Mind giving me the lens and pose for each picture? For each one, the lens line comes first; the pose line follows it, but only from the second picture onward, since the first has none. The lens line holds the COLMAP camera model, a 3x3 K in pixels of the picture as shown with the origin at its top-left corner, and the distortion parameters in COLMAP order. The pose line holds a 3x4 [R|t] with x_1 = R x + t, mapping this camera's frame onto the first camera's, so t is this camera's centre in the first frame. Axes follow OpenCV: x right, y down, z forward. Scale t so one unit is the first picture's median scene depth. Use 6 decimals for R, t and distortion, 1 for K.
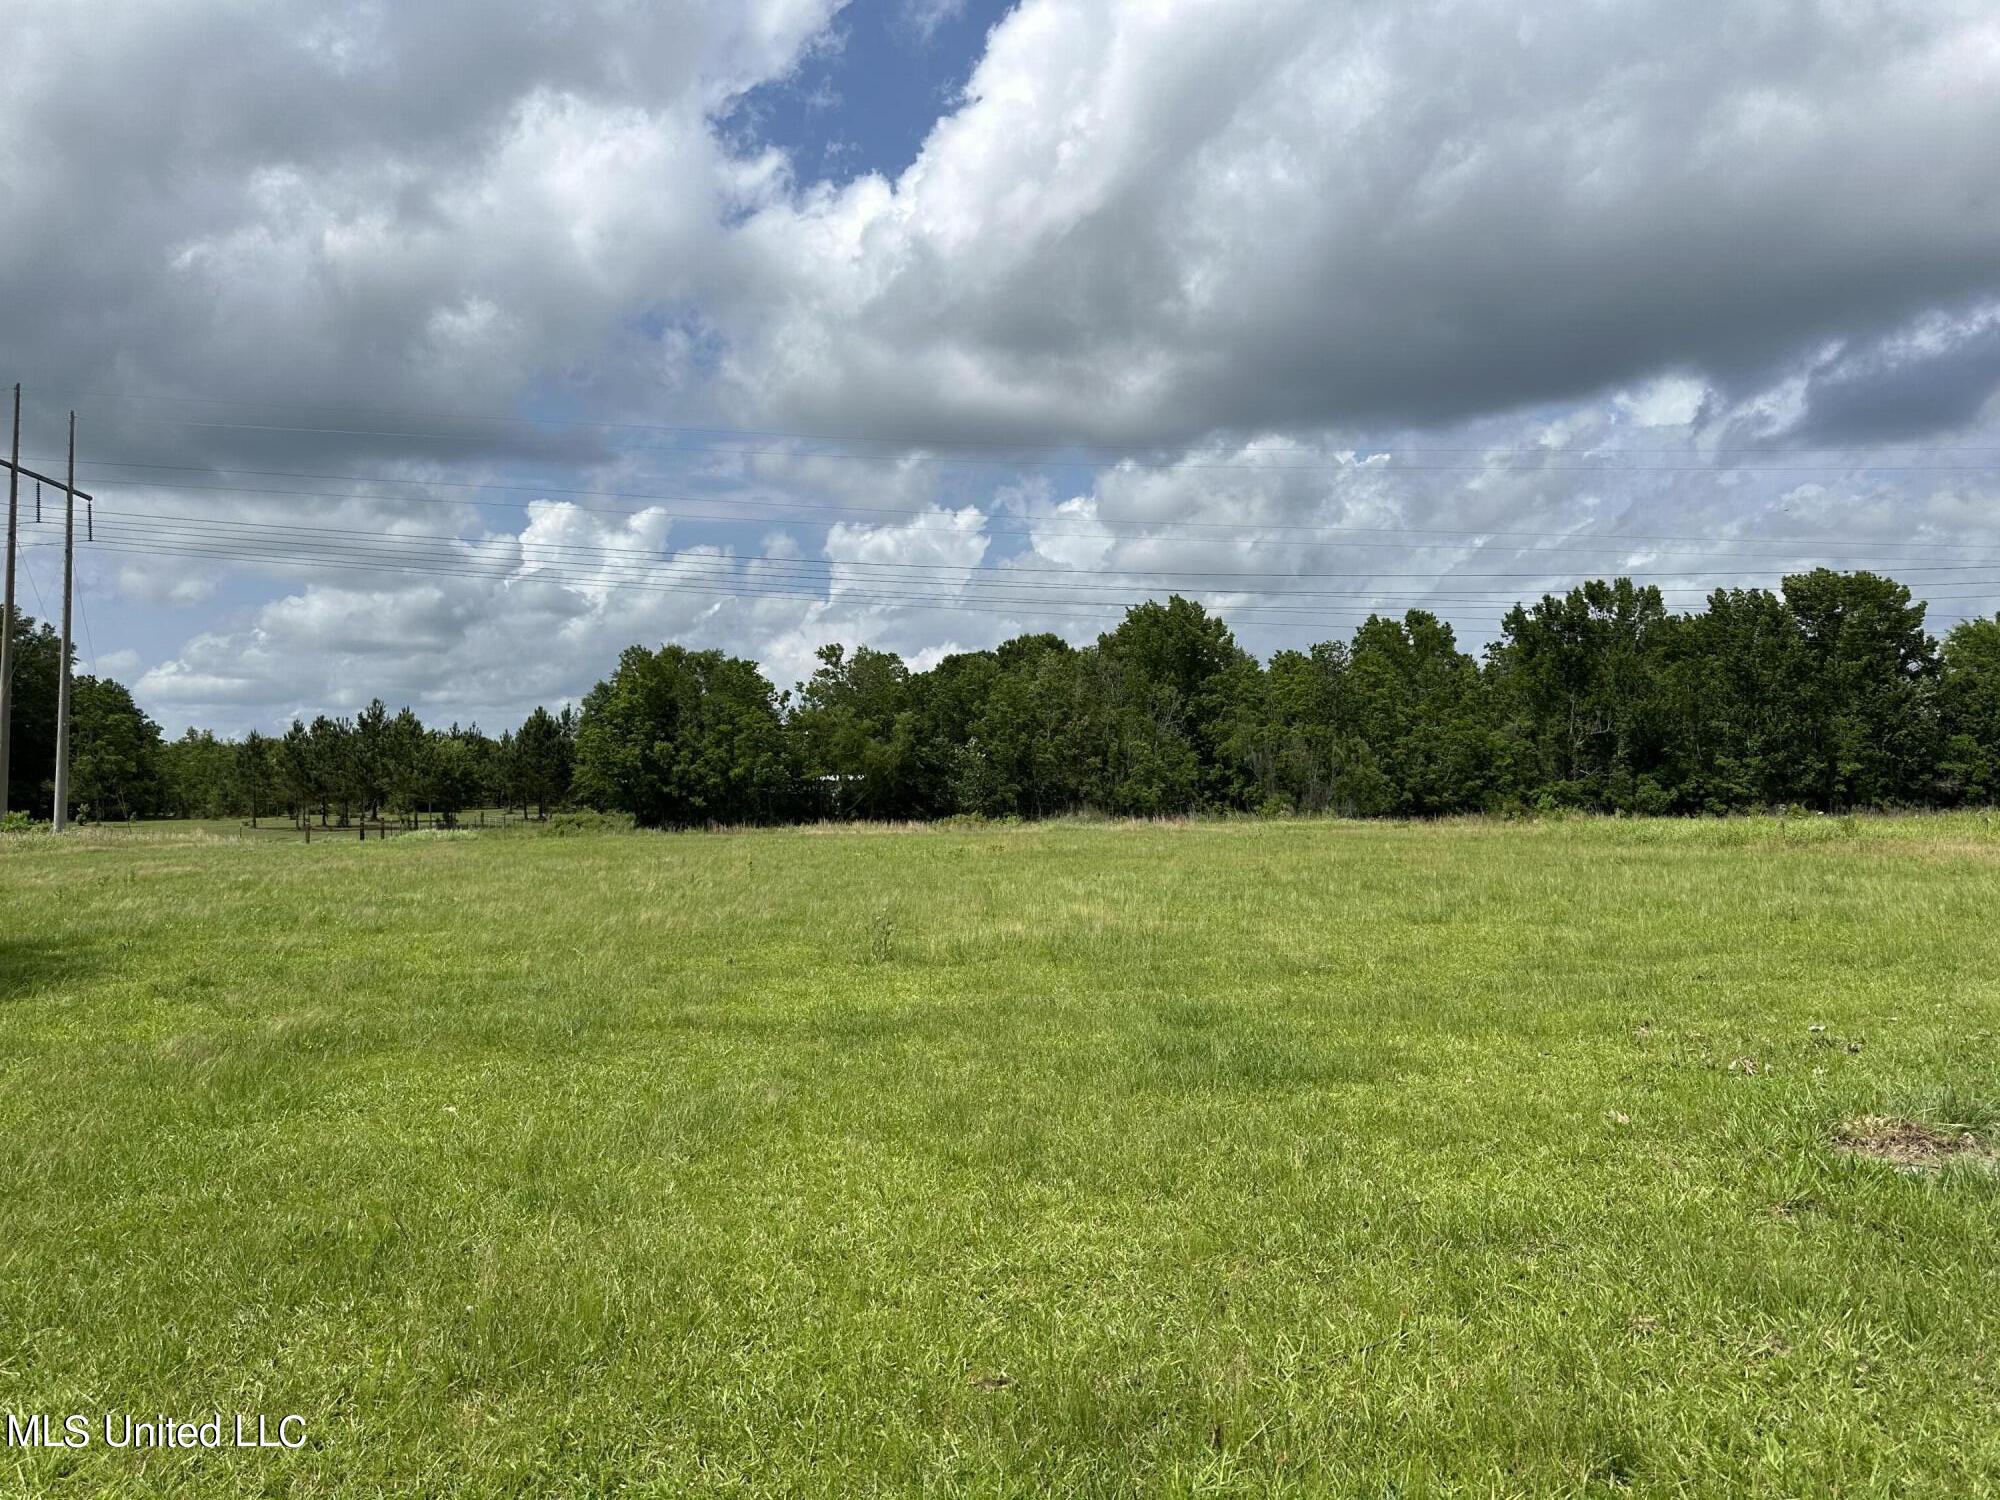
lens RADIAL K [[1315.1, 0, 1000.0], [0, 1315.1, 750.0], [0, 0, 1]] dist [0.101783, -0.177255]
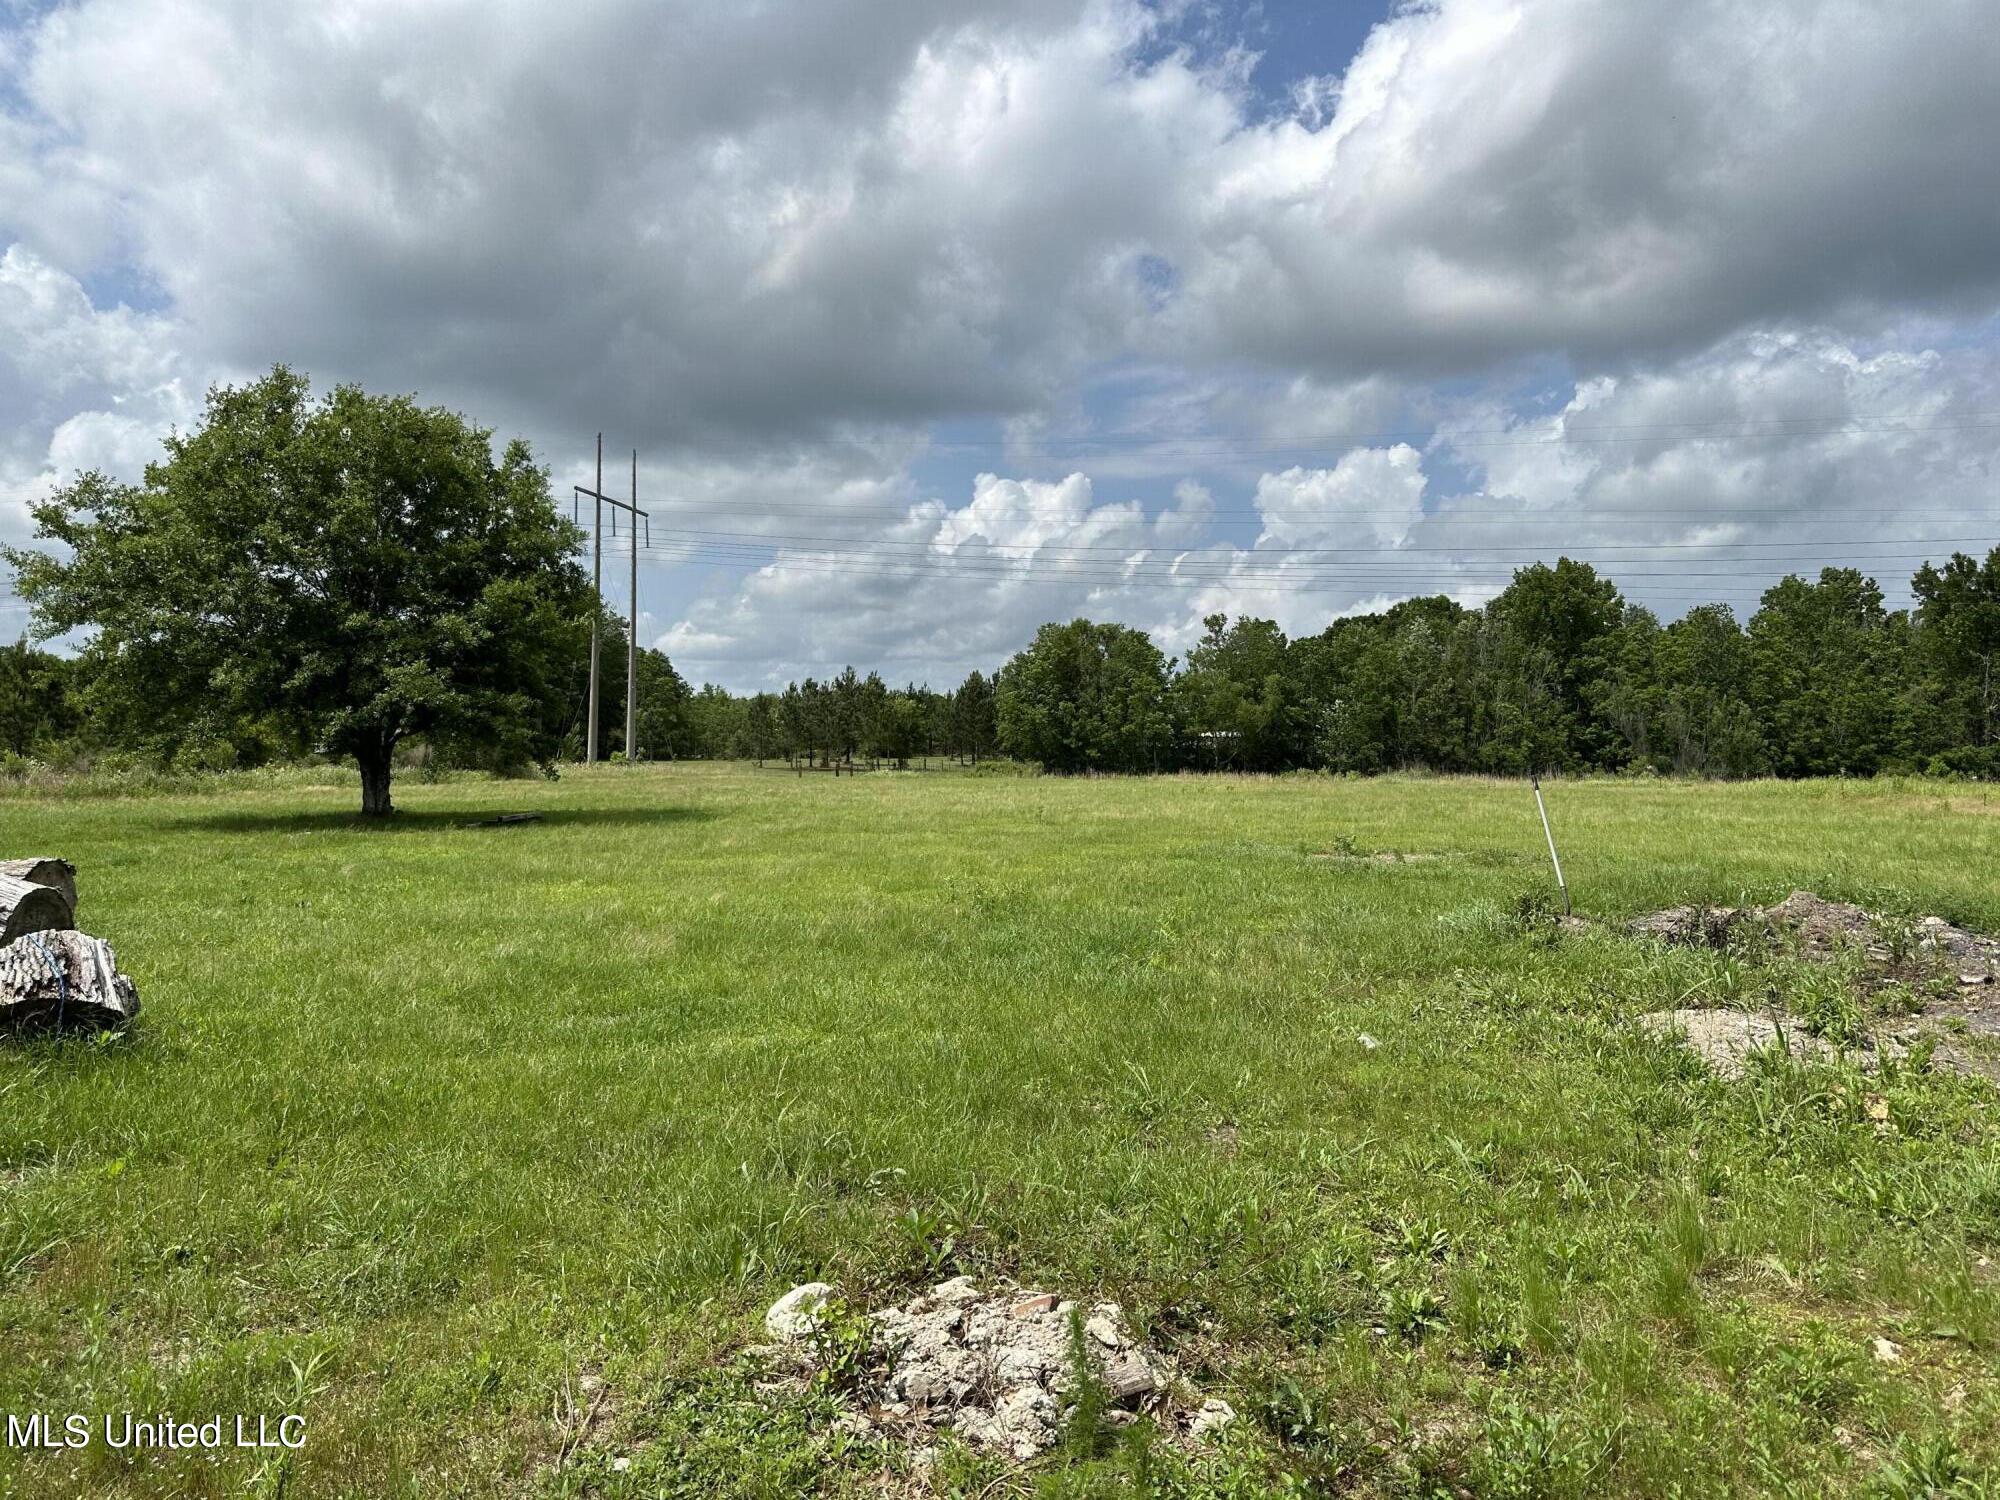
lens RADIAL K [[1315.1, 0, 1000.0], [0, 1315.1, 750.0], [0, 0, 1]] dist [0.101783, -0.177255]
pose [[0.949395, 0.015810, -0.313685, 0.052812], [-0.004429, 0.999307, 0.036961, -0.006339], [0.314052, -0.033701, 0.948807, -0.128743]]
